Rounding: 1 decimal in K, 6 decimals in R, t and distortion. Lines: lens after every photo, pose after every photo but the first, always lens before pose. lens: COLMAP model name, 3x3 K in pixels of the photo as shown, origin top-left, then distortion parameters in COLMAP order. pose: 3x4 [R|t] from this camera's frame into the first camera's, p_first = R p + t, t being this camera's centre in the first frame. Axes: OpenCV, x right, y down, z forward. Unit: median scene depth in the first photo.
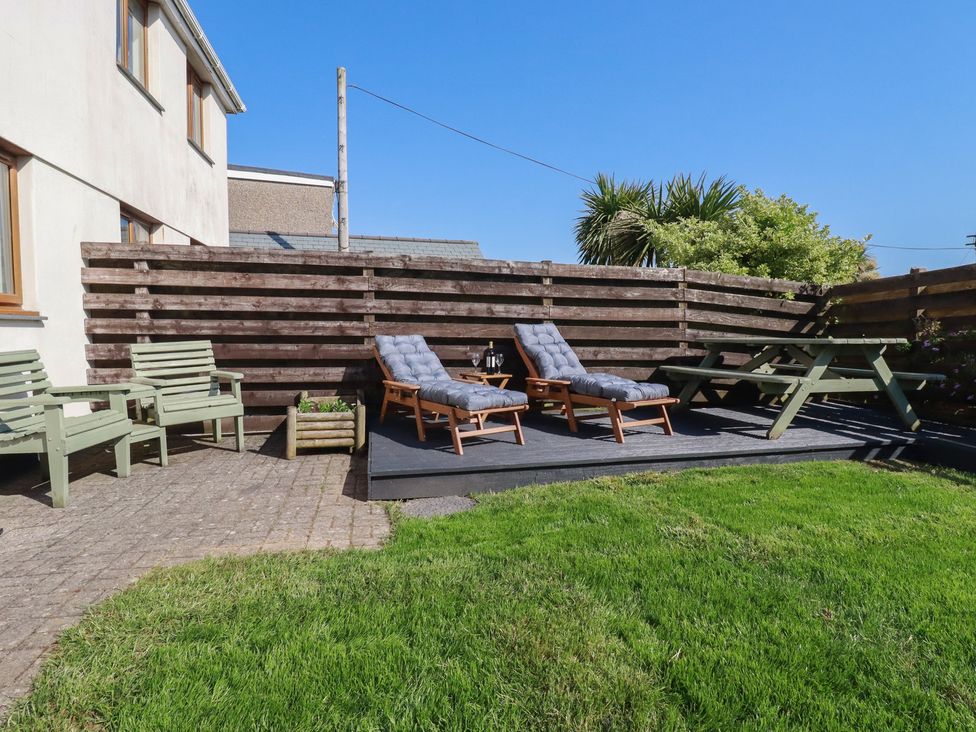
lens RADIAL K [[529.3, 0, 490.6], [0, 529.3, 366.3], [0, 0, 1]] dist [-0.005376, -0.007227]
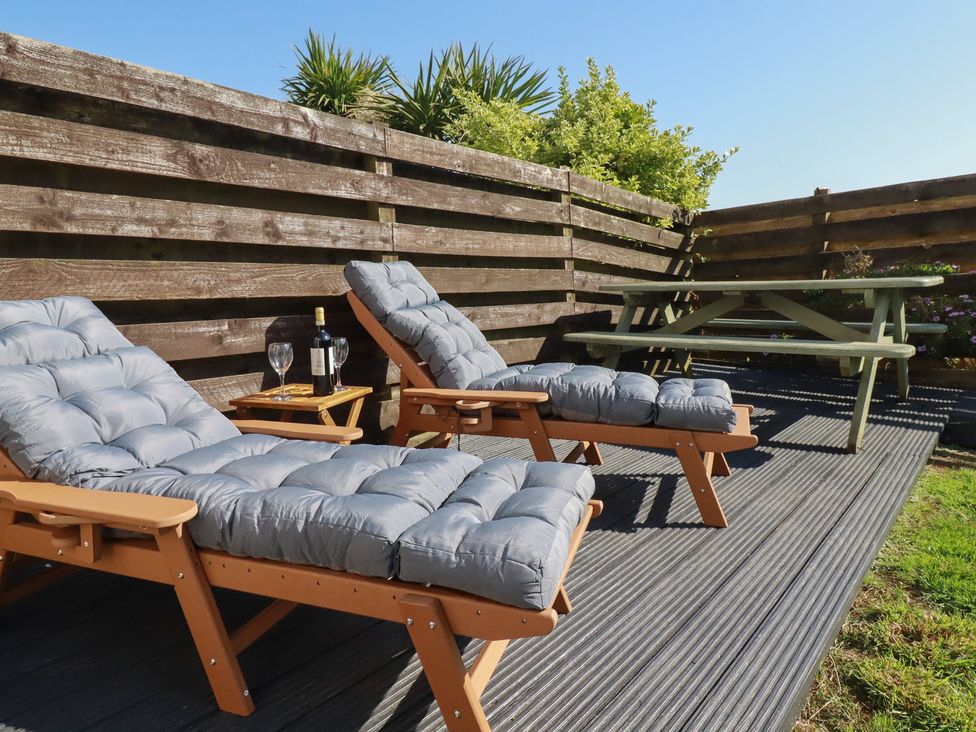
lens RADIAL K [[595.2, 0, 485.6], [0, 595.2, 363.5], [0, 0, 1]] dist [0.002099, -0.010851]
pose [[0.816667, -0.100258, 0.568334, -0.138008], [0.059123, 0.994147, 0.090418, -0.035992], [-0.574073, -0.040240, 0.817815, 0.547496]]
